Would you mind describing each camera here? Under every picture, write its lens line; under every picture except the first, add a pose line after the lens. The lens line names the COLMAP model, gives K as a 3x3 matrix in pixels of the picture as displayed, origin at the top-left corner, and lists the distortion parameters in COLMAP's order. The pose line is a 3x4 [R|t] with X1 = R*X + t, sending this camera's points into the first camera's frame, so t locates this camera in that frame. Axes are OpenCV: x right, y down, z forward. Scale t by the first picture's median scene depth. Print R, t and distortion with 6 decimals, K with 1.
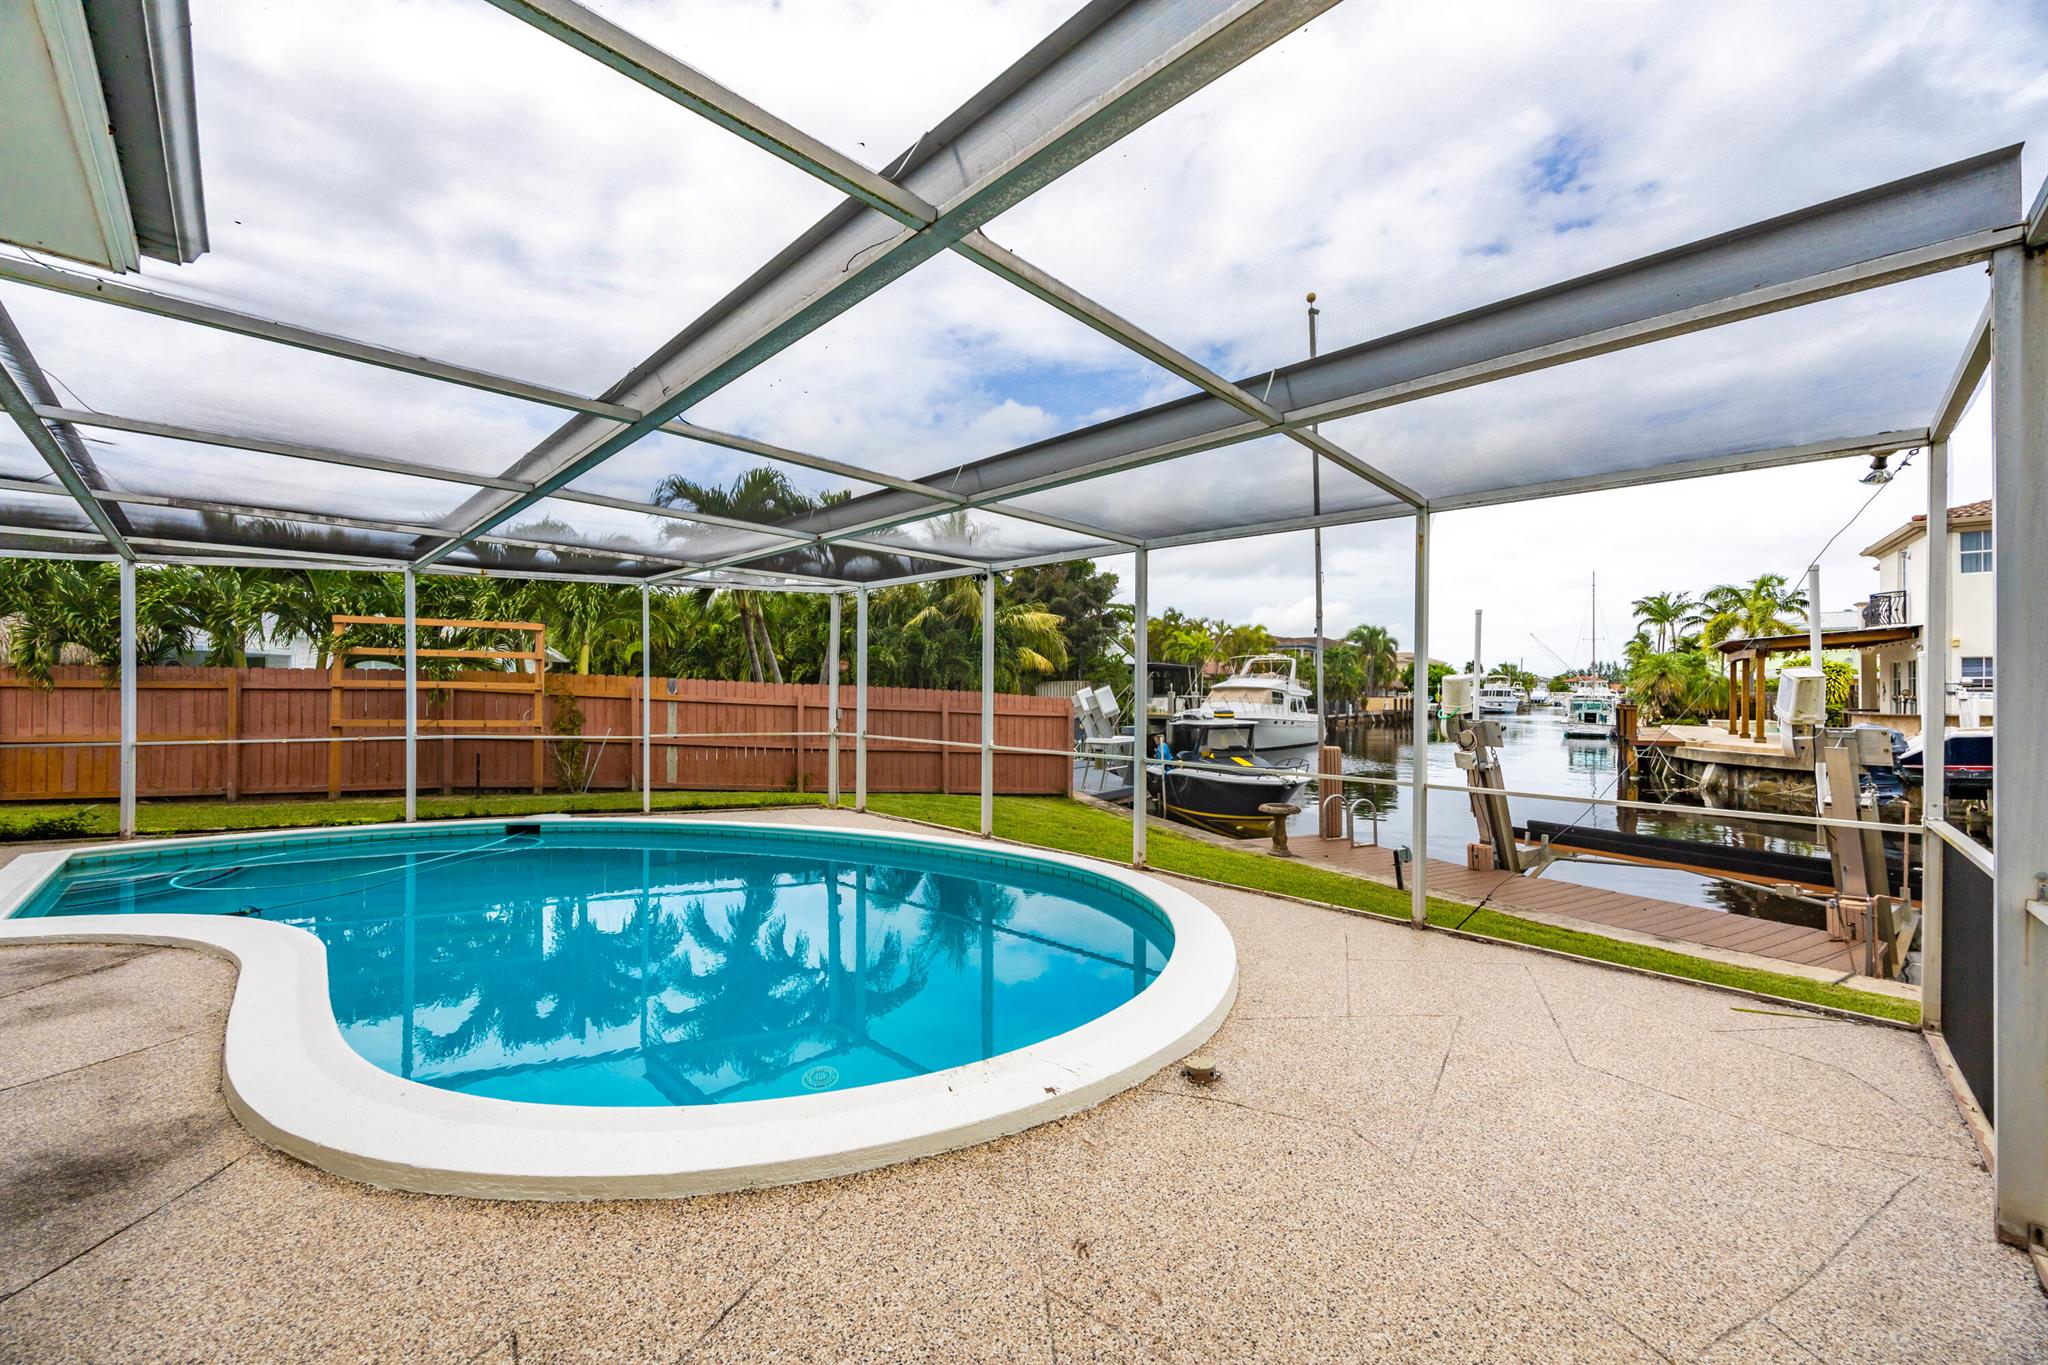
lens RADIAL K [[776.9, 0, 1017.4], [0, 776.9, 679.8], [0, 0, 1]] dist [0.000773, 0.000009]
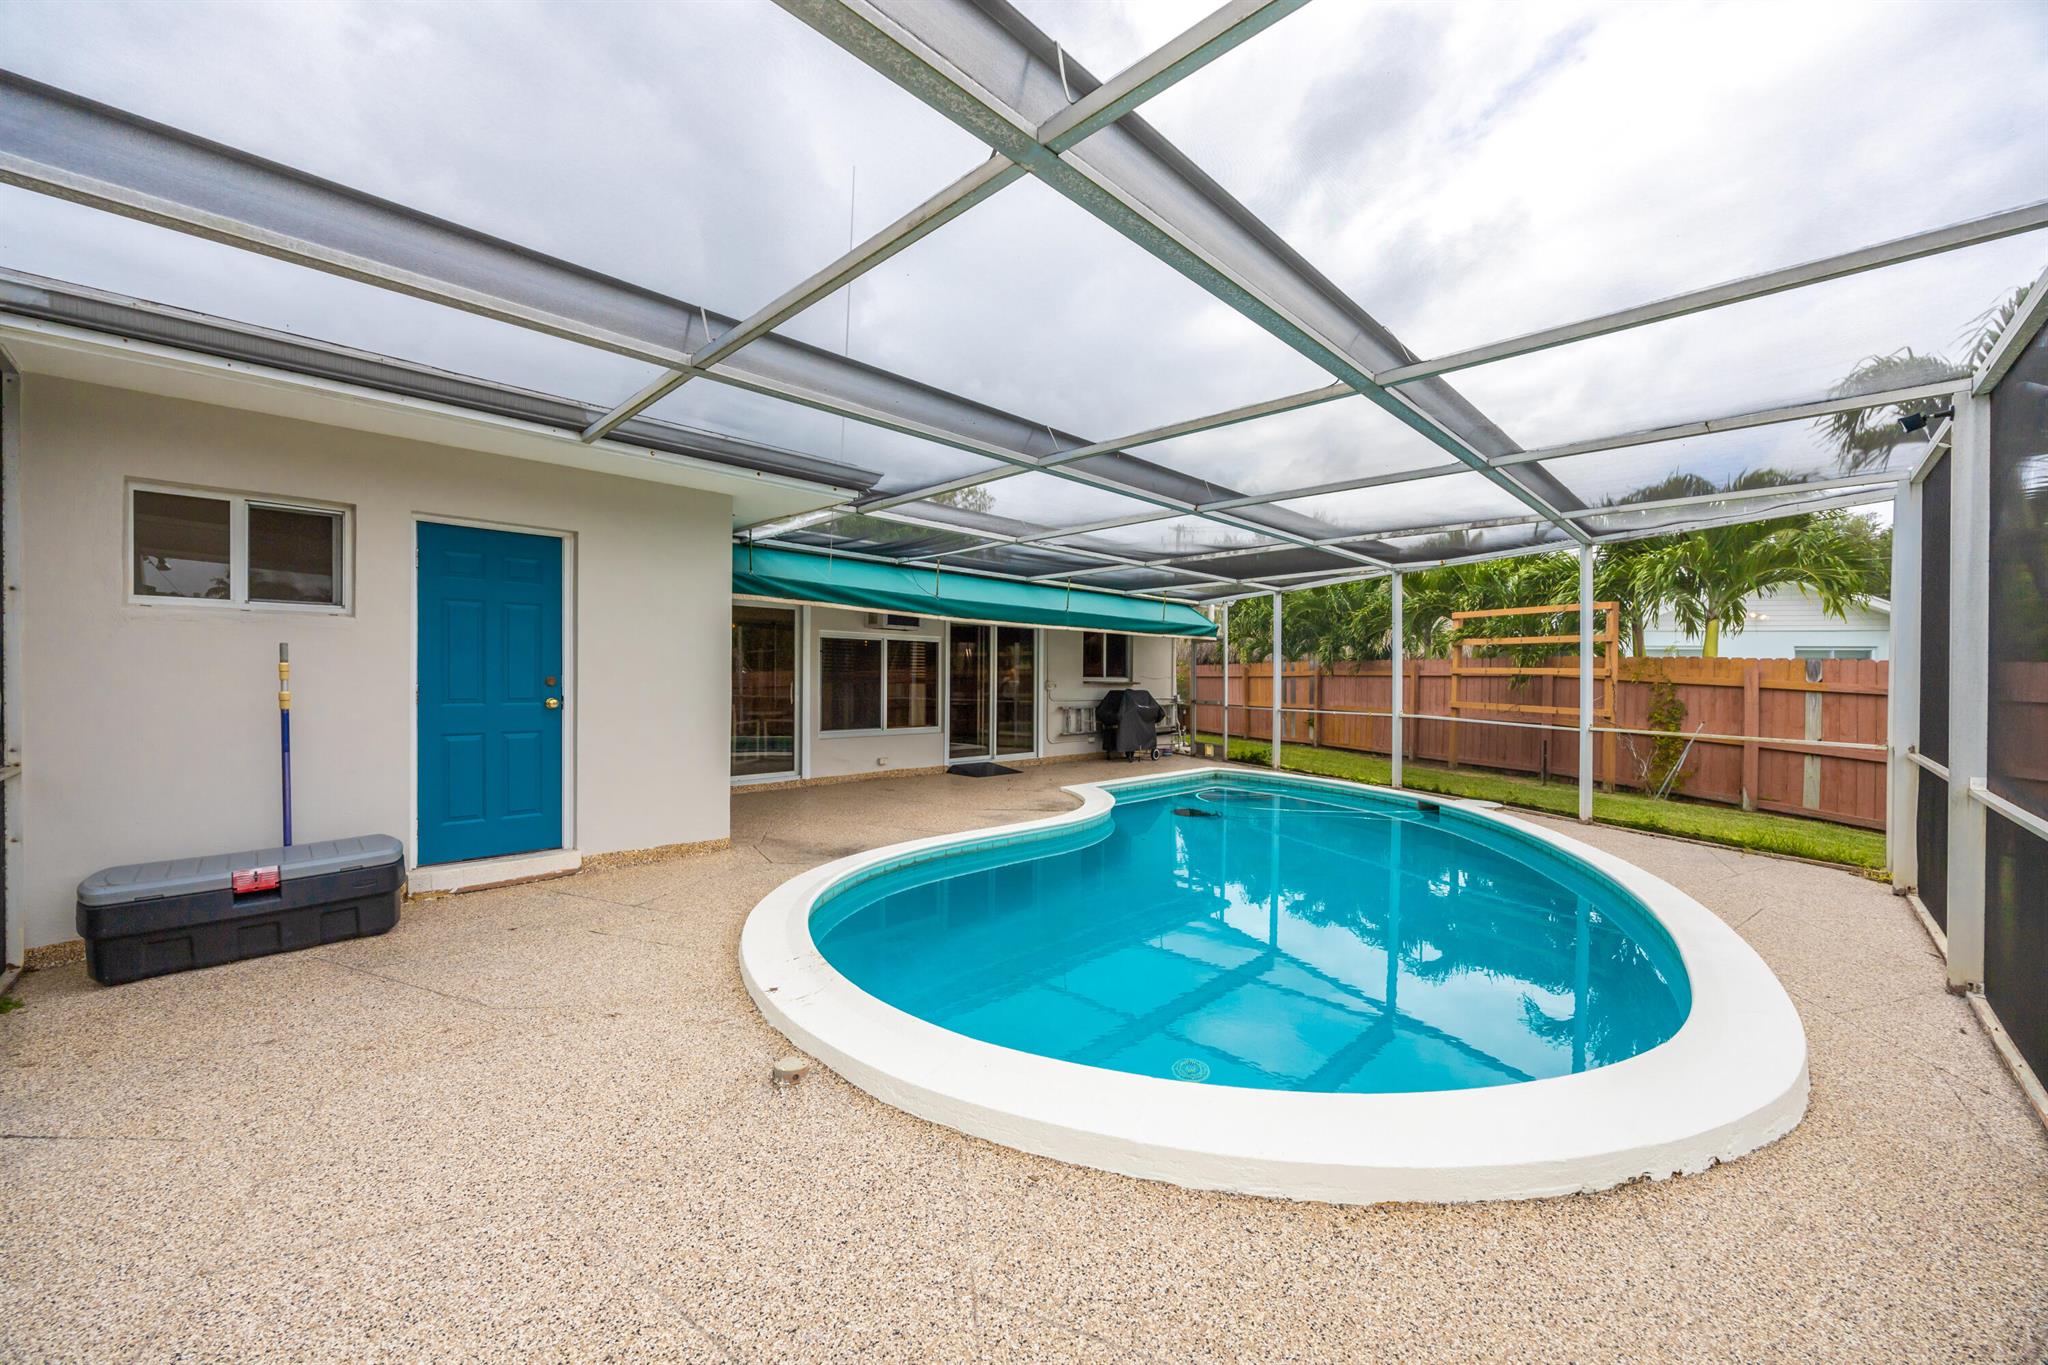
lens RADIAL K [[776.9, 0, 1017.4], [0, 776.9, 679.8], [0, 0, 1]] dist [0.000773, 0.000009]
pose [[-0.001209, 0.001141, -0.999999, 0.302561], [0.006981, 0.999975, 0.001133, 0.012503], [0.999975, -0.006980, -0.001217, 0.337003]]
